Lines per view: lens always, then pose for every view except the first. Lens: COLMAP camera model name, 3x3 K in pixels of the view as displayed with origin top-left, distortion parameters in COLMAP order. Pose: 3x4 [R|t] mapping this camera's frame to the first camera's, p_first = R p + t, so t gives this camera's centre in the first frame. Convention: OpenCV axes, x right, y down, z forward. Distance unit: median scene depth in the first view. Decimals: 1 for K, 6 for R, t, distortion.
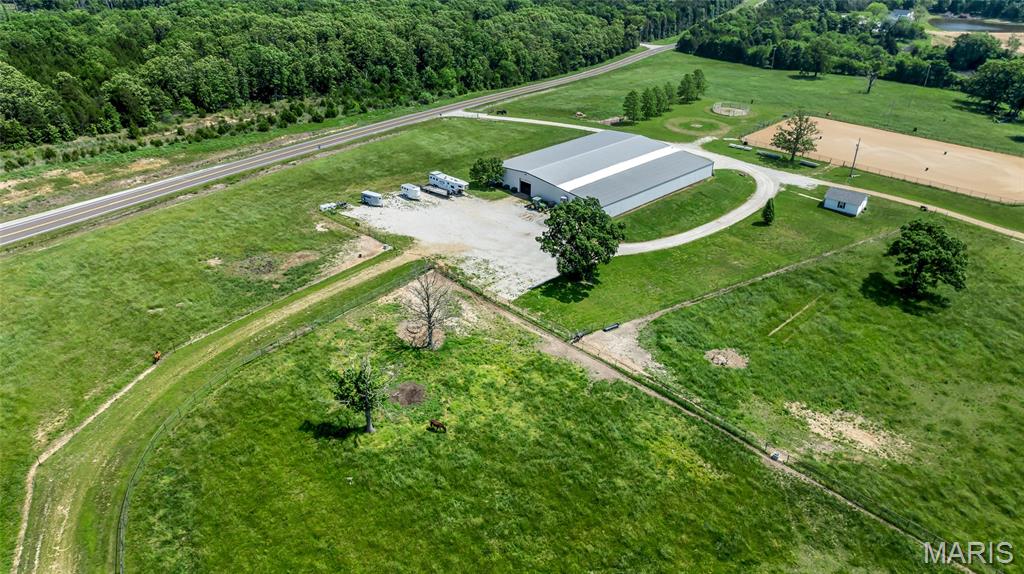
lens RADIAL K [[732.4, 0, 512.0], [0, 732.4, 287.0], [0, 0, 1]] dist [-0.043161, 0.038716]
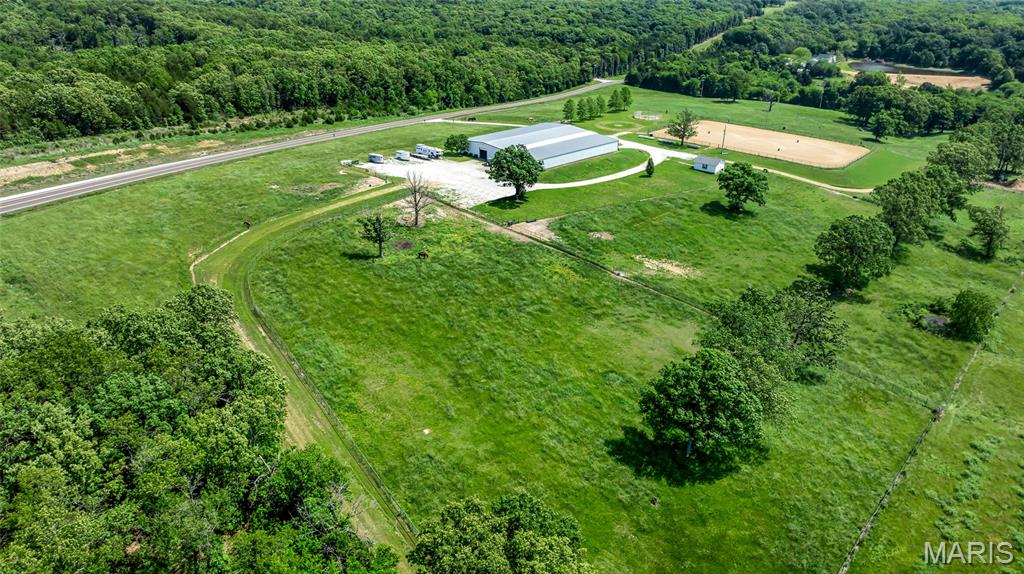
lens RADIAL K [[750.6, 0, 512.0], [0, 750.6, 287.0], [0, 0, 1]] dist [-0.026981, -0.006738]
pose [[0.999813, -0.000690, 0.019323, 0.041263], [0.002179, 0.997017, -0.077153, 0.213009], [-0.019212, 0.077180, 0.996832, -0.398329]]
